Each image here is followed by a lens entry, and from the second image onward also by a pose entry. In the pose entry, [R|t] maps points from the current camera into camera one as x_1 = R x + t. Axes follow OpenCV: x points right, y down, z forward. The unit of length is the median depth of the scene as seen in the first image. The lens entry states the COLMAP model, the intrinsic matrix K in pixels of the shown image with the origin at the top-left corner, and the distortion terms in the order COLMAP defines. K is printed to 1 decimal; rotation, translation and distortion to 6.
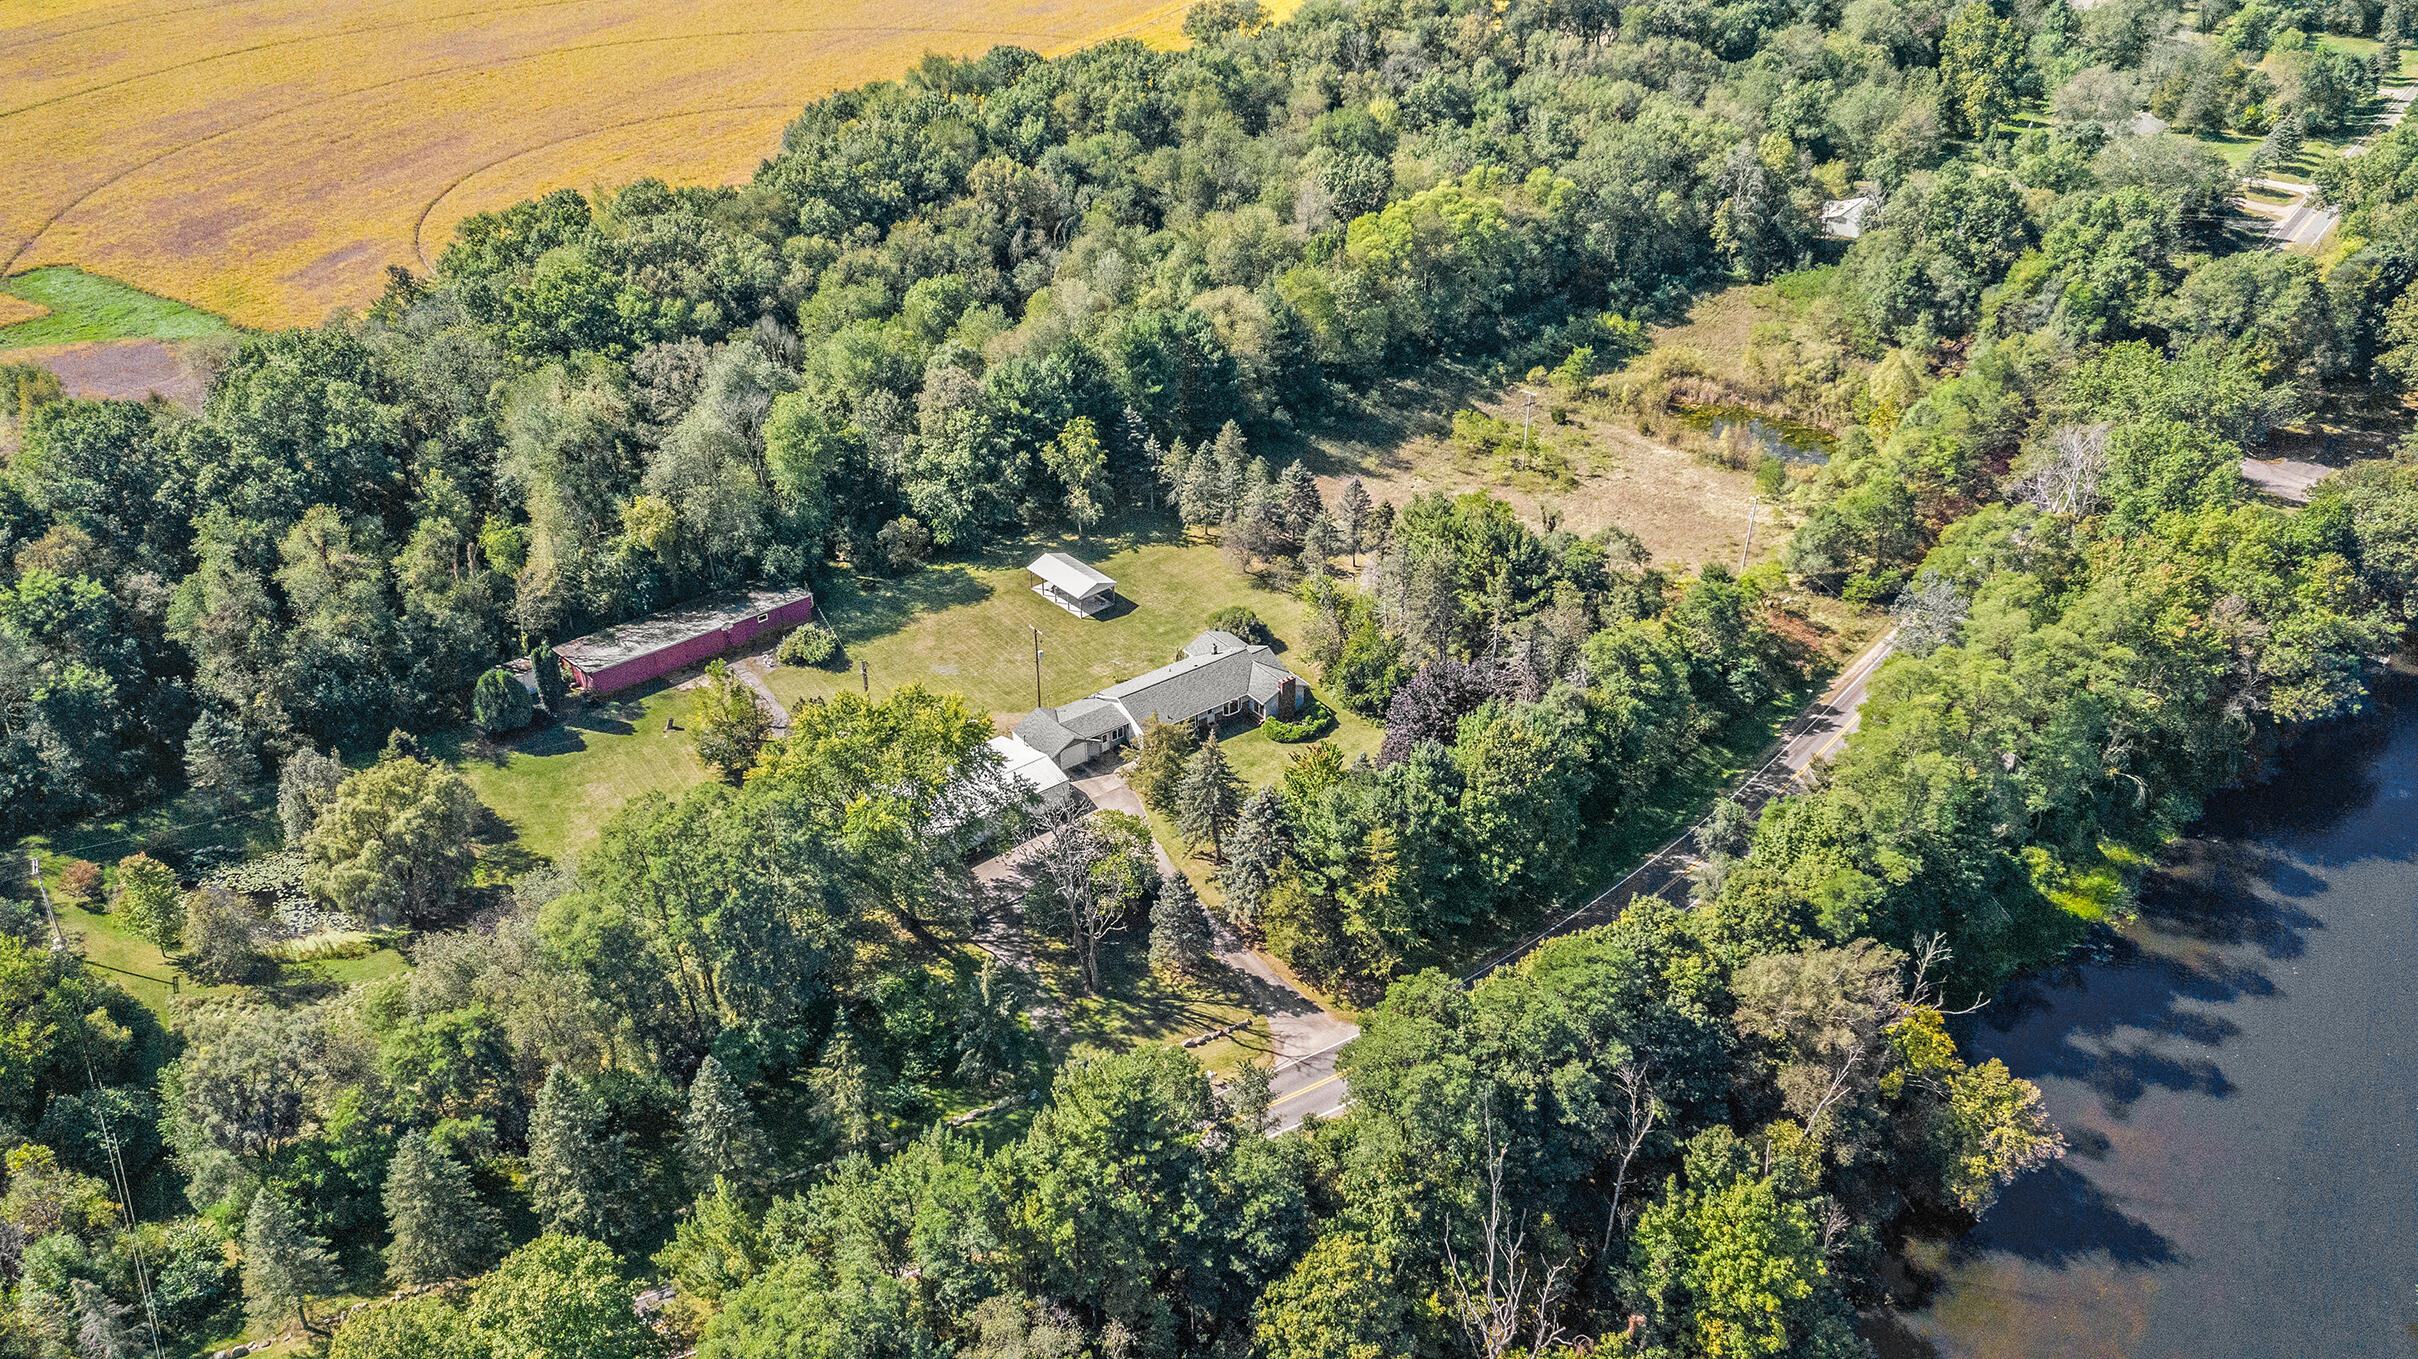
lens RADIAL K [[1918.1, 0, 1198.6], [0, 1918.1, 664.4], [0, 0, 1]] dist [-0.005125, 0.008804]
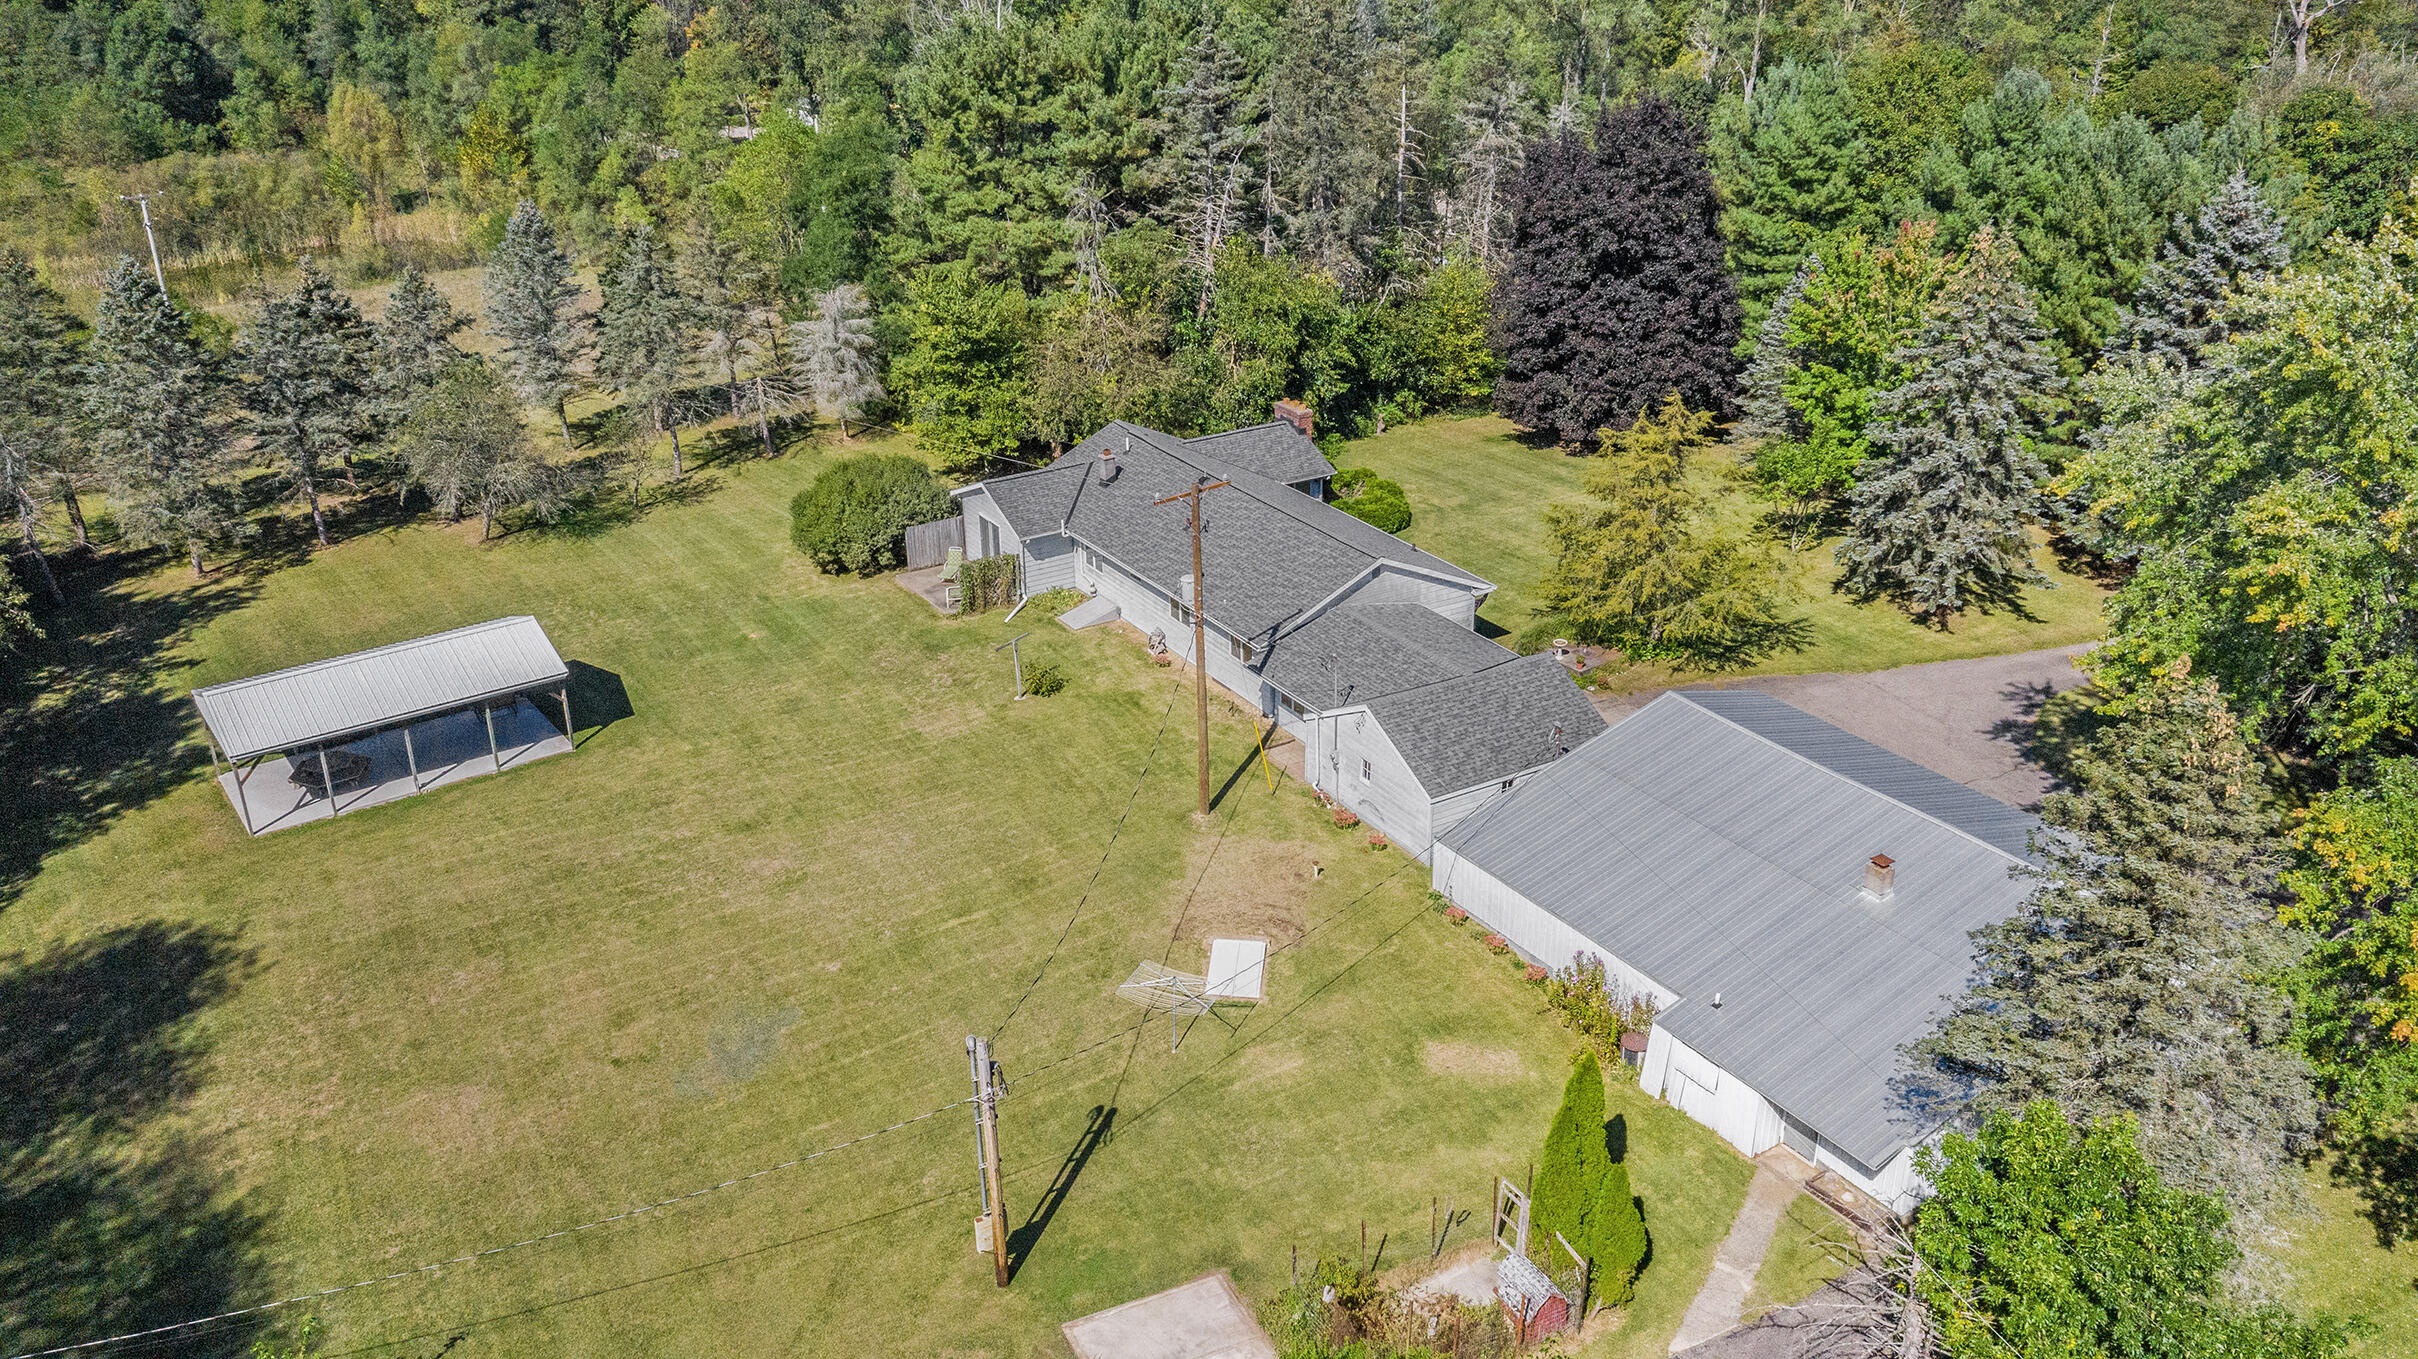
lens RADIAL K [[1918.1, 0, 1216.5], [0, 1918.1, 678.4], [0, 0, 1]] dist [-0.005125, 0.008804]
pose [[0.107399, -0.414843, 0.903532, -0.280509], [0.517166, 0.799471, 0.305591, -0.065042], [-0.849120, 0.434456, 0.300406, 0.780182]]
